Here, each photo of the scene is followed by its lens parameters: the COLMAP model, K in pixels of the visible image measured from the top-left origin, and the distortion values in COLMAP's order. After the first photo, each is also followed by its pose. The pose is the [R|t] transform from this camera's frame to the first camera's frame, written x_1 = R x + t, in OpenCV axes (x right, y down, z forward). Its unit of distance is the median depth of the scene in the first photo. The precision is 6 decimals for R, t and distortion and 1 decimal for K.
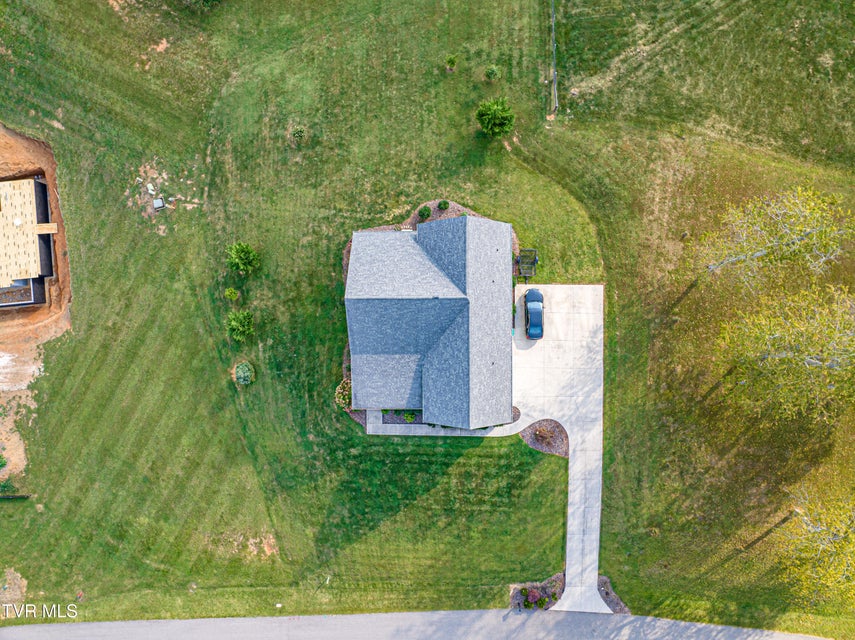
lens RADIAL K [[602.2, 0, 427.9], [0, 602.2, 319.7], [0, 0, 1]] dist [-0.037140, -0.001880]
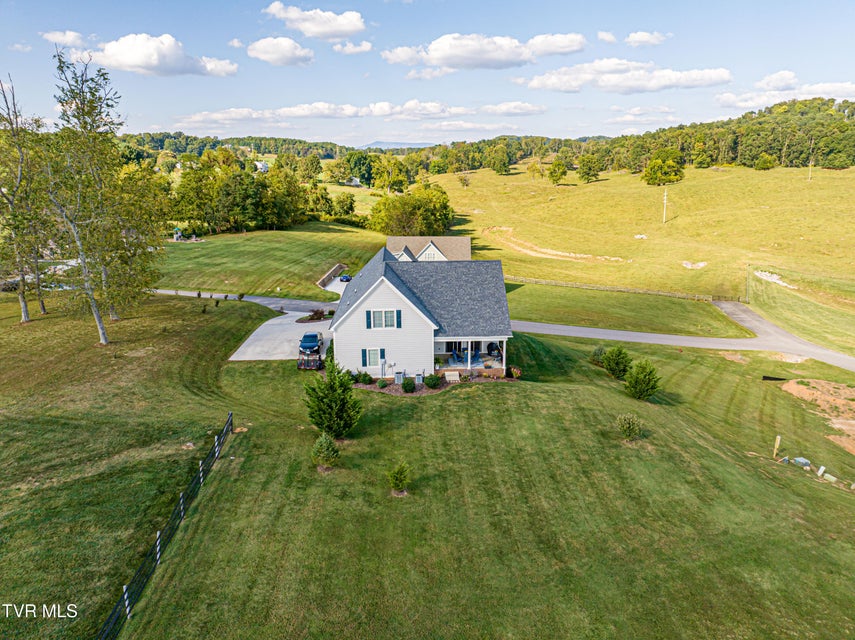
lens RADIAL K [[602.2, 0, 427.4], [0, 602.2, 320.4], [0, 0, 1]] dist [-0.037140, -0.001880]
pose [[-0.998793, 0.018152, -0.045632, 0.035564], [-0.048617, -0.234129, 0.970989, -0.915308], [0.006941, 0.972036, 0.234729, 0.729044]]
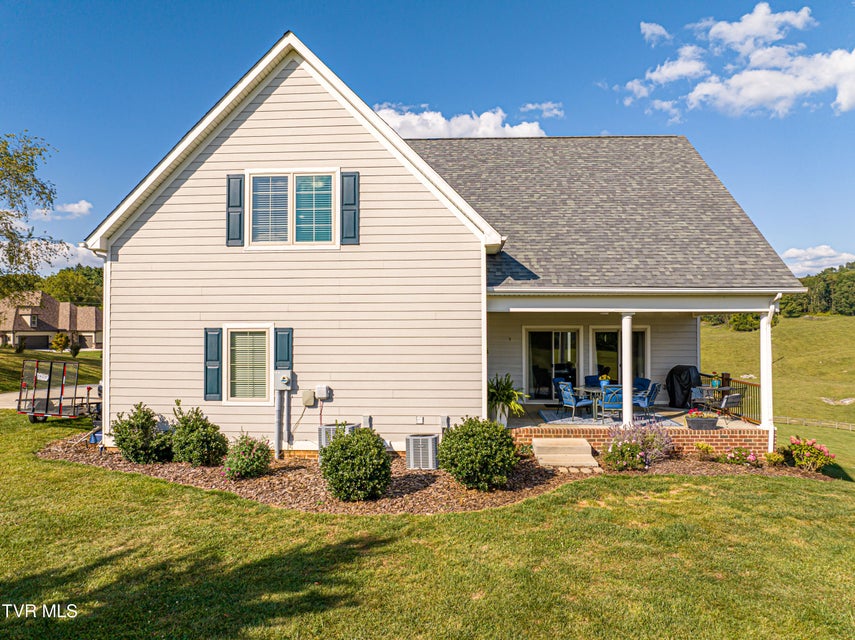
lens RADIAL K [[602.2, 0, 428.7], [0, 602.2, 320.0], [0, 0, 1]] dist [-0.037140, -0.001880]
pose [[-0.998514, 0.001713, 0.054461, -0.000779], [0.054486, 0.039743, 0.997723, -0.340943], [-0.000456, 0.999208, -0.039777, 0.959735]]
